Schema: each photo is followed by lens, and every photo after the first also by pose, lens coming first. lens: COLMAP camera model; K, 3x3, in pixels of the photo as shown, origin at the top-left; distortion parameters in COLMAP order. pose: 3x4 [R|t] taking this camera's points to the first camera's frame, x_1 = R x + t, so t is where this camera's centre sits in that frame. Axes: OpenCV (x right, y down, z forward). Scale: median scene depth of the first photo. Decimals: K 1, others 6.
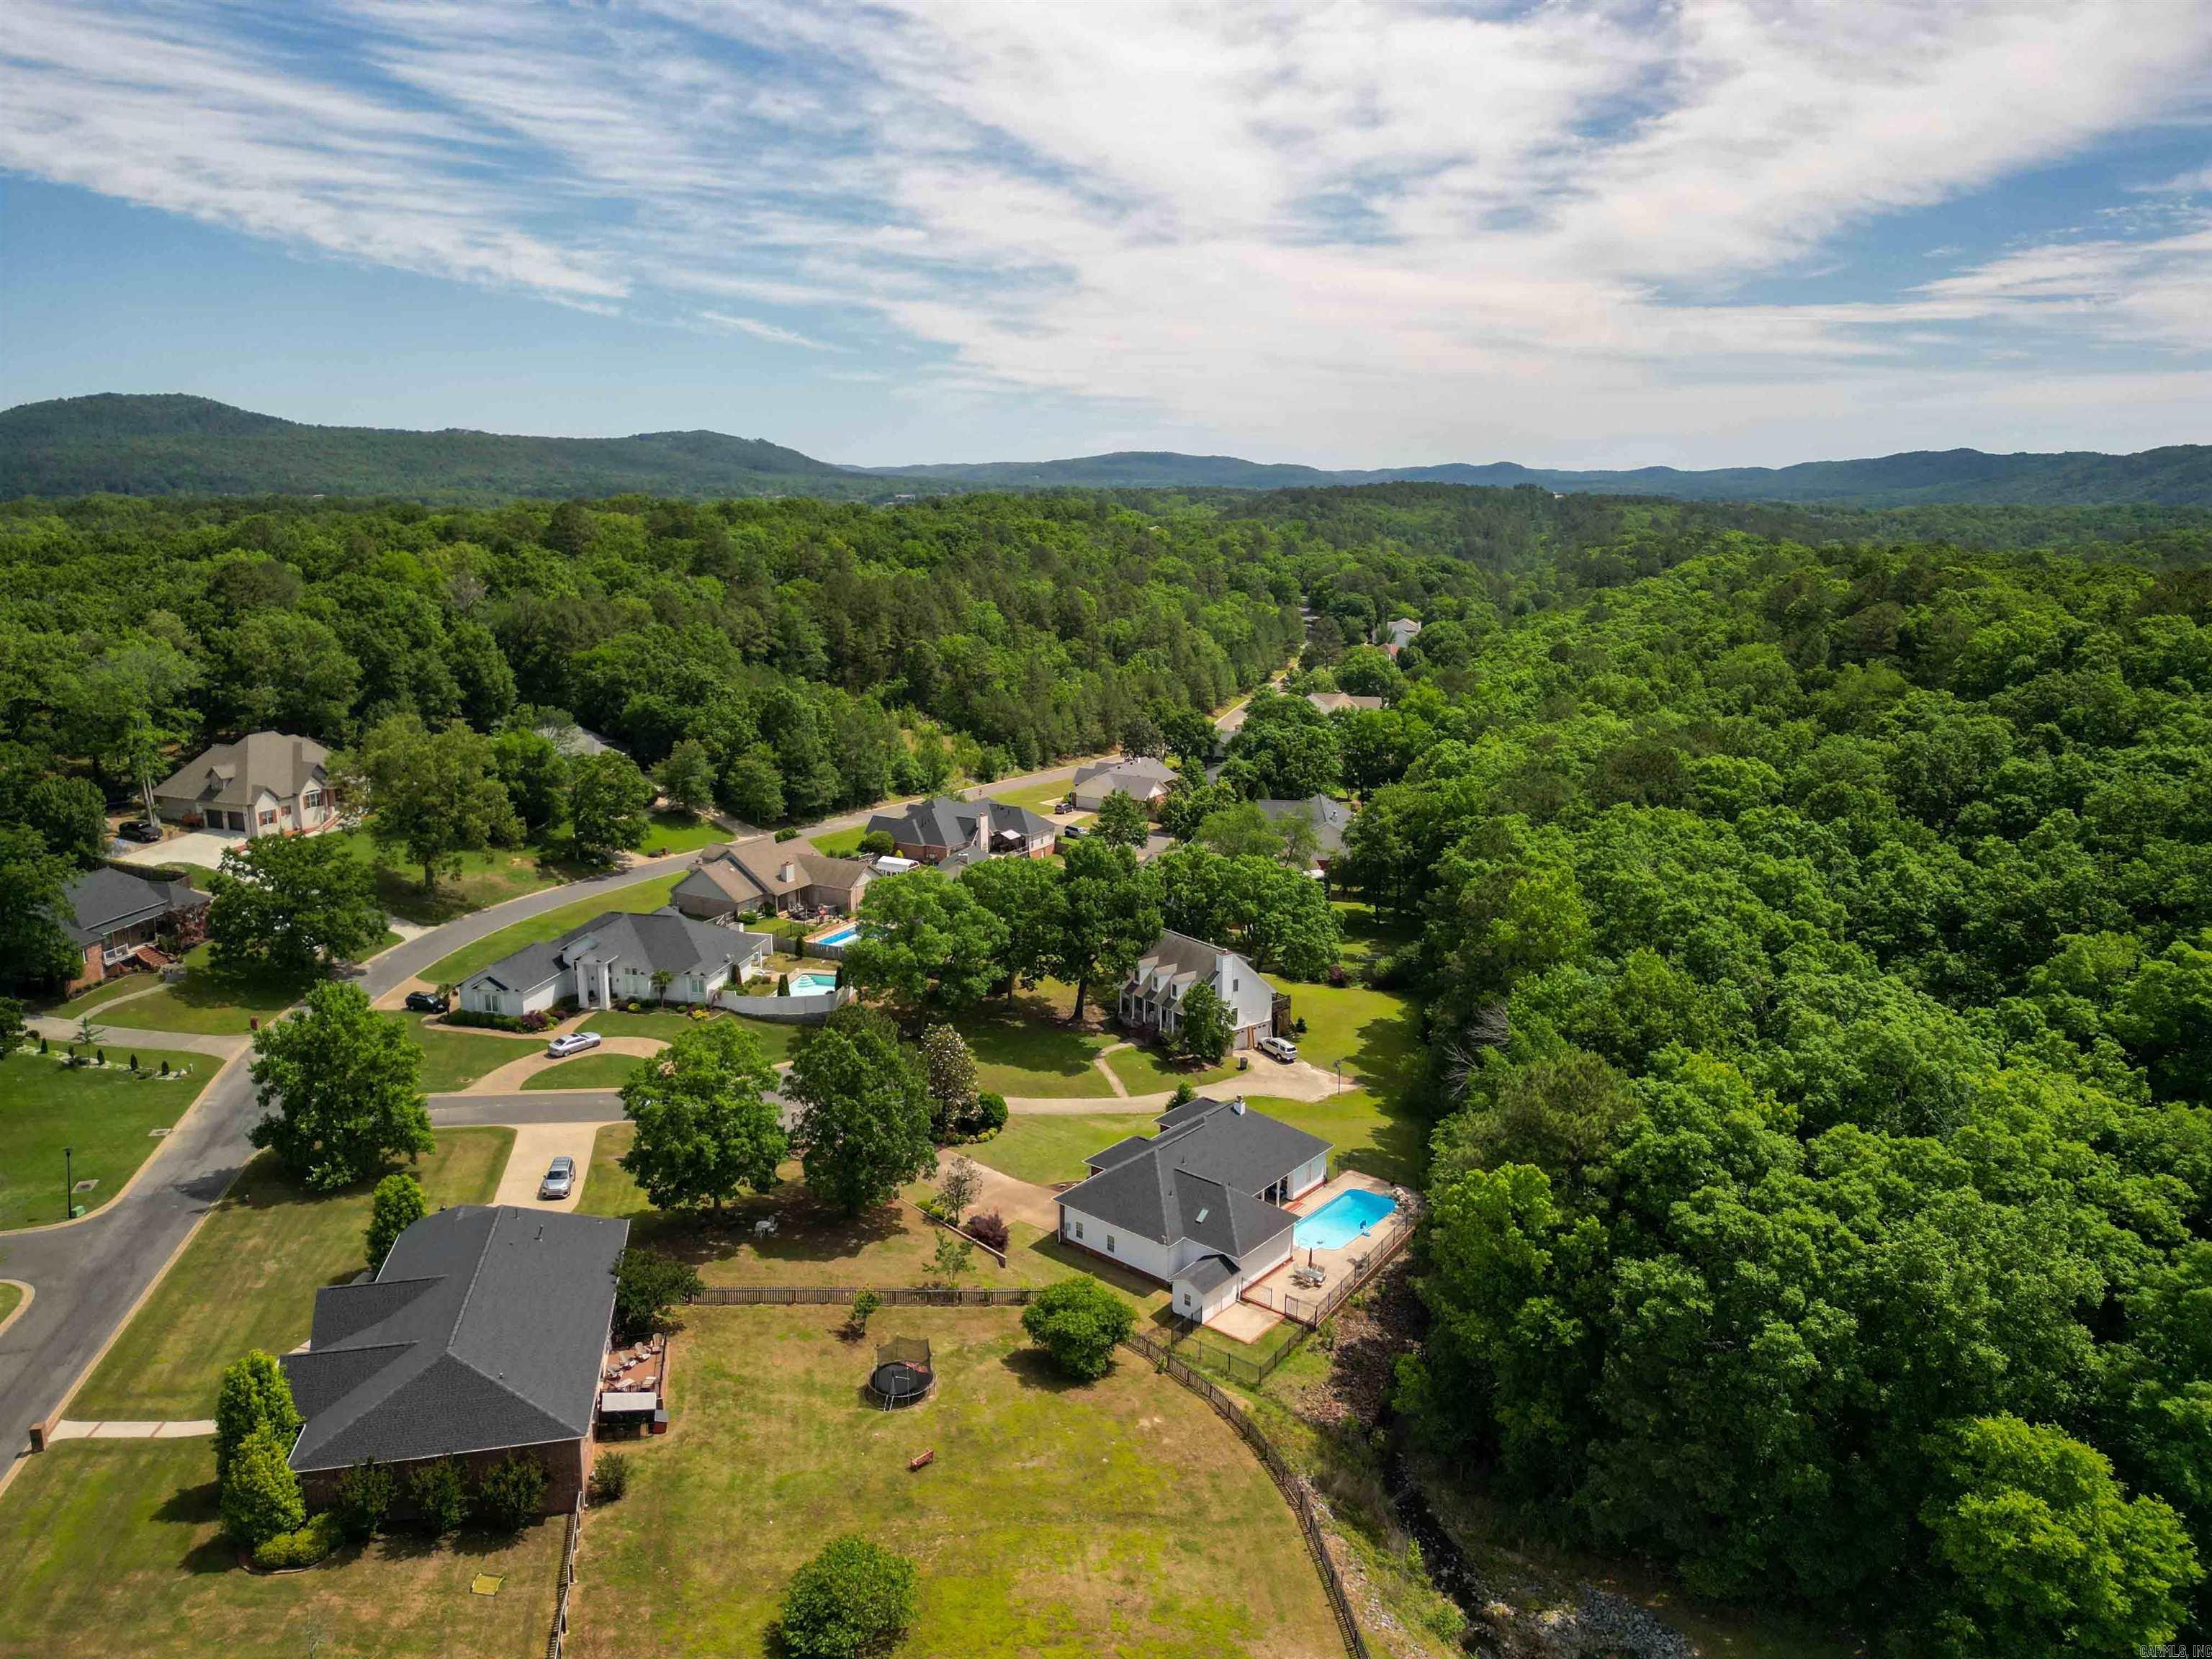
lens RADIAL K [[1546.3, 0, 1102.5], [0, 1546.3, 830.4], [0, 0, 1]] dist [0.084732, -0.086933]
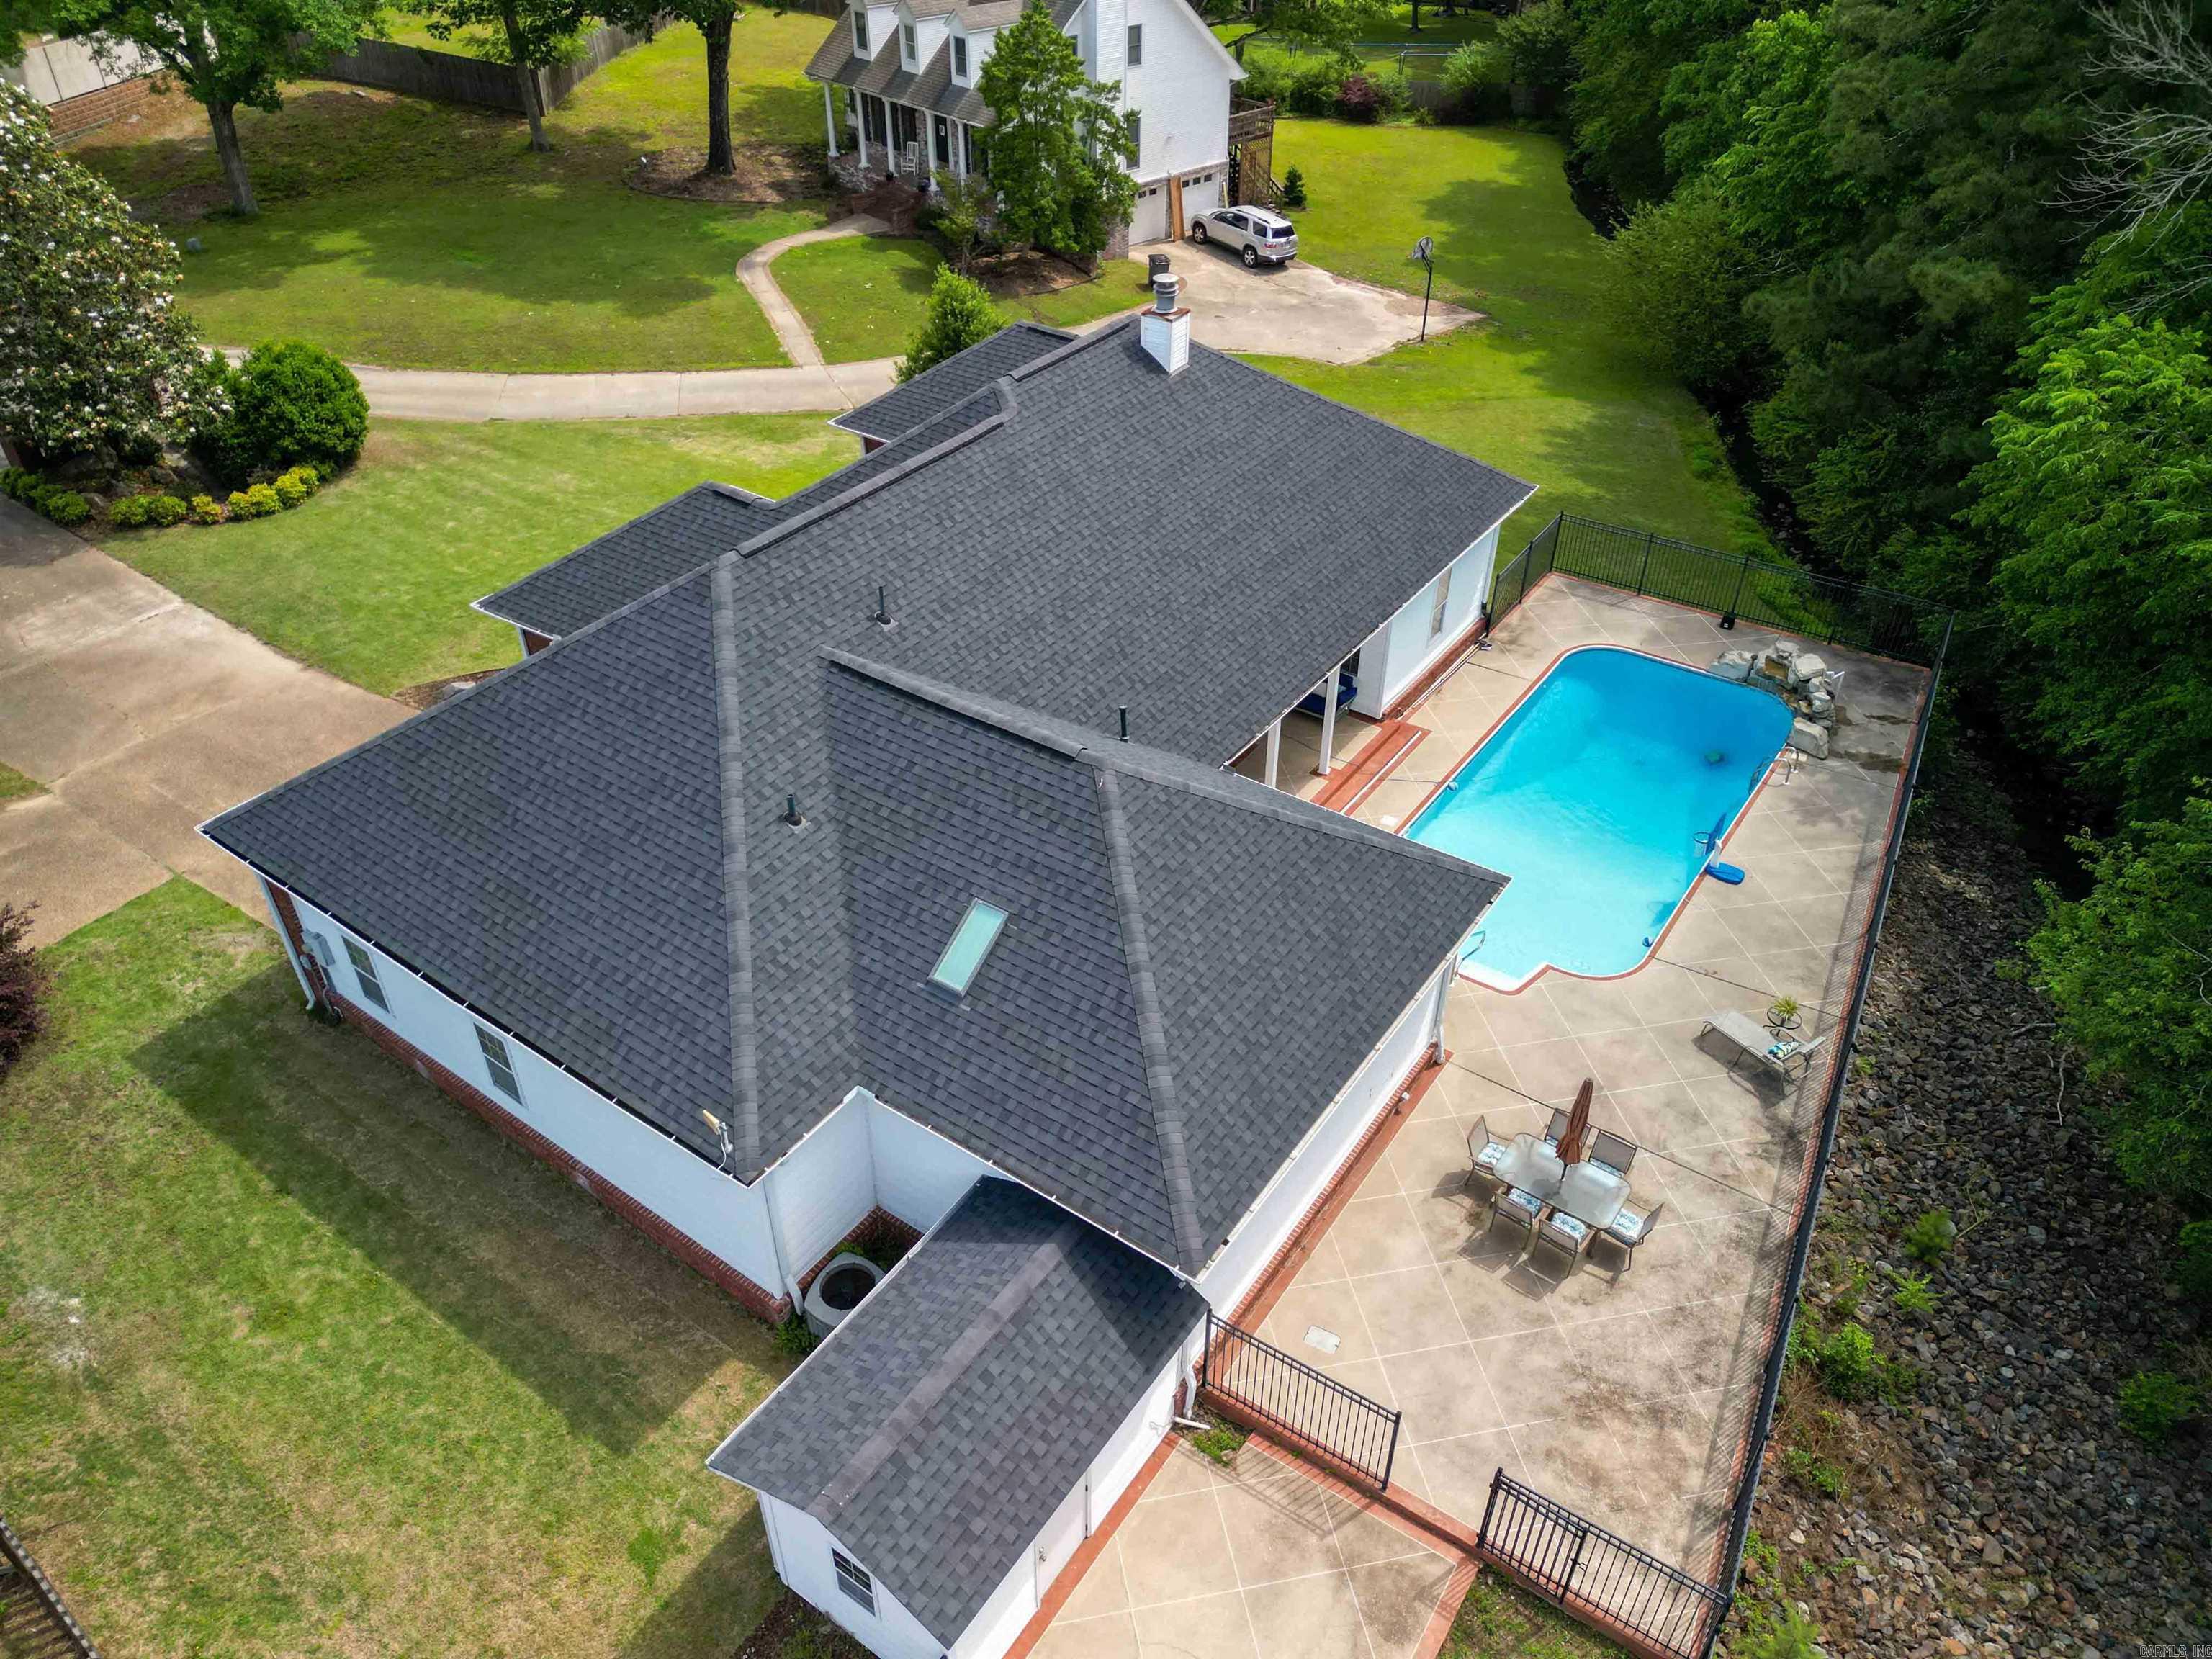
lens RADIAL K [[1546.3, 0, 1102.5], [0, 1546.3, 830.4], [0, 0, 1]] dist [0.084732, -0.086933]
pose [[0.997099, -0.049707, 0.057638, 0.048615], [0.021942, 0.912870, 0.407661, 0.117206], [-0.072880, -0.405214, 0.911312, 0.593715]]
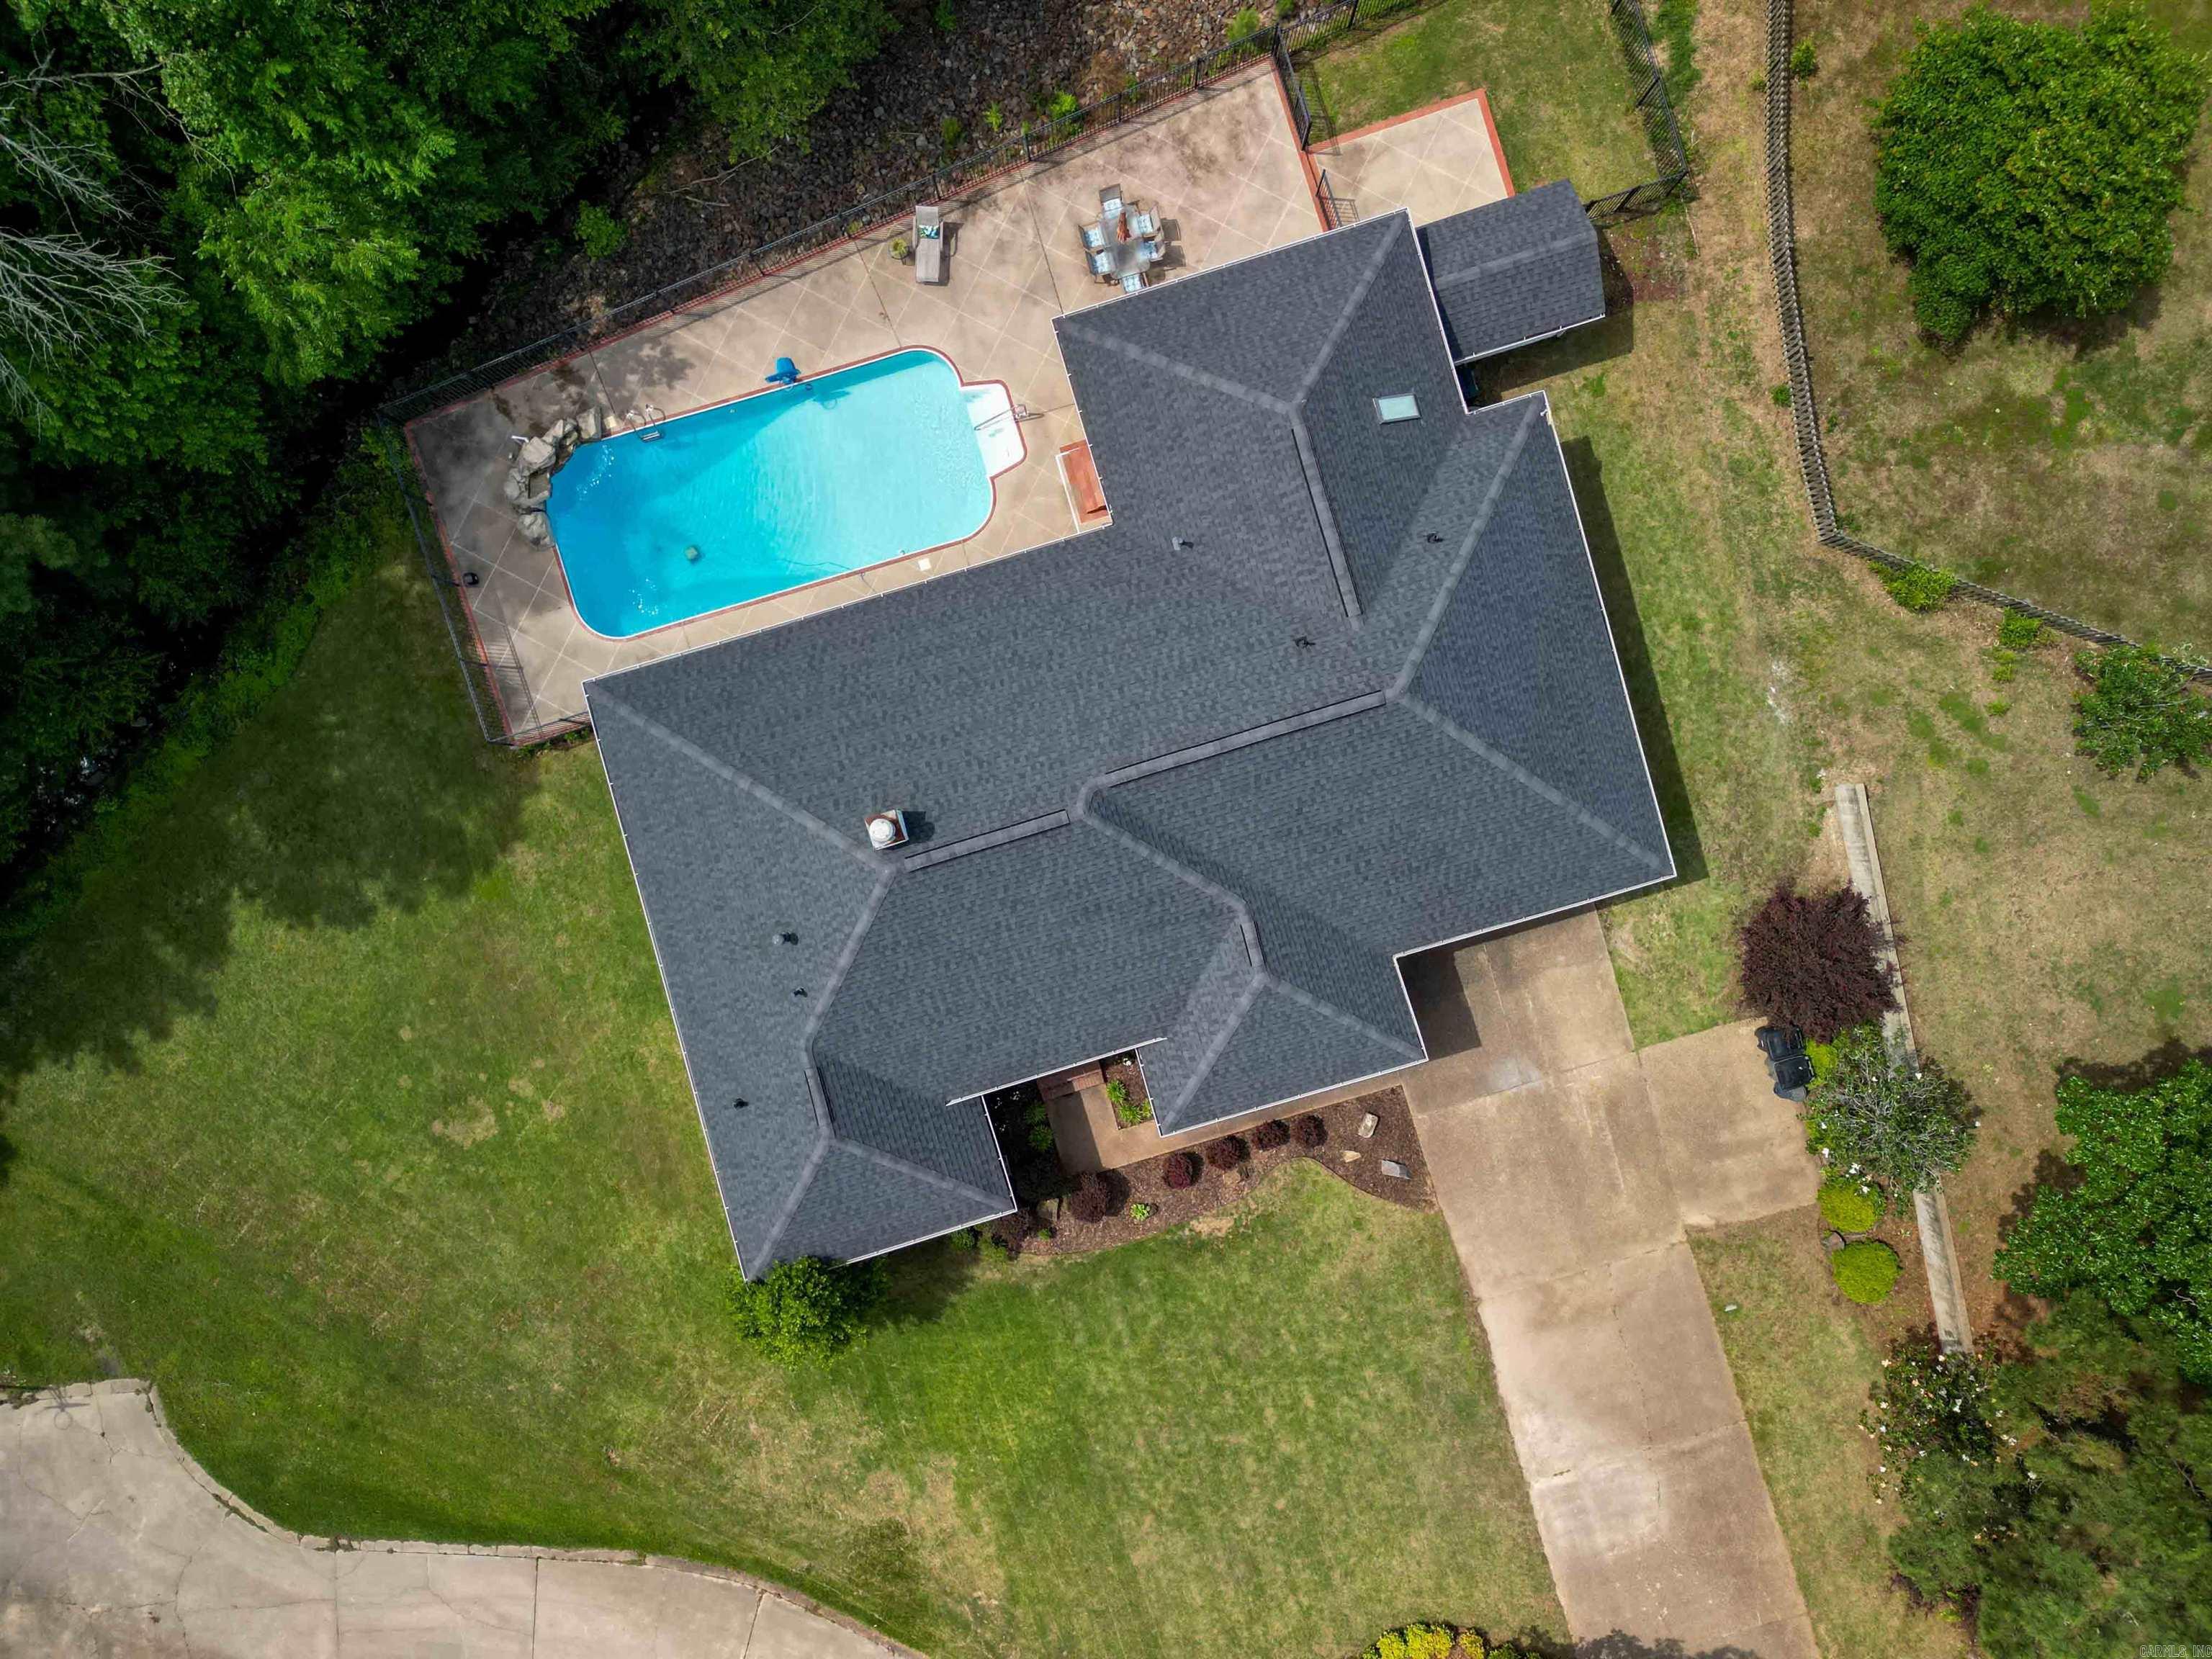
lens RADIAL K [[1546.3, 0, 1102.5], [0, 1546.3, 830.4], [0, 0, 1]] dist [0.084732, -0.086933]
pose [[-0.828089, -0.560554, -0.006916, 0.047320], [0.123515, -0.194470, 0.973101, -0.048834], [-0.546820, 0.804960, 0.230275, 0.716509]]
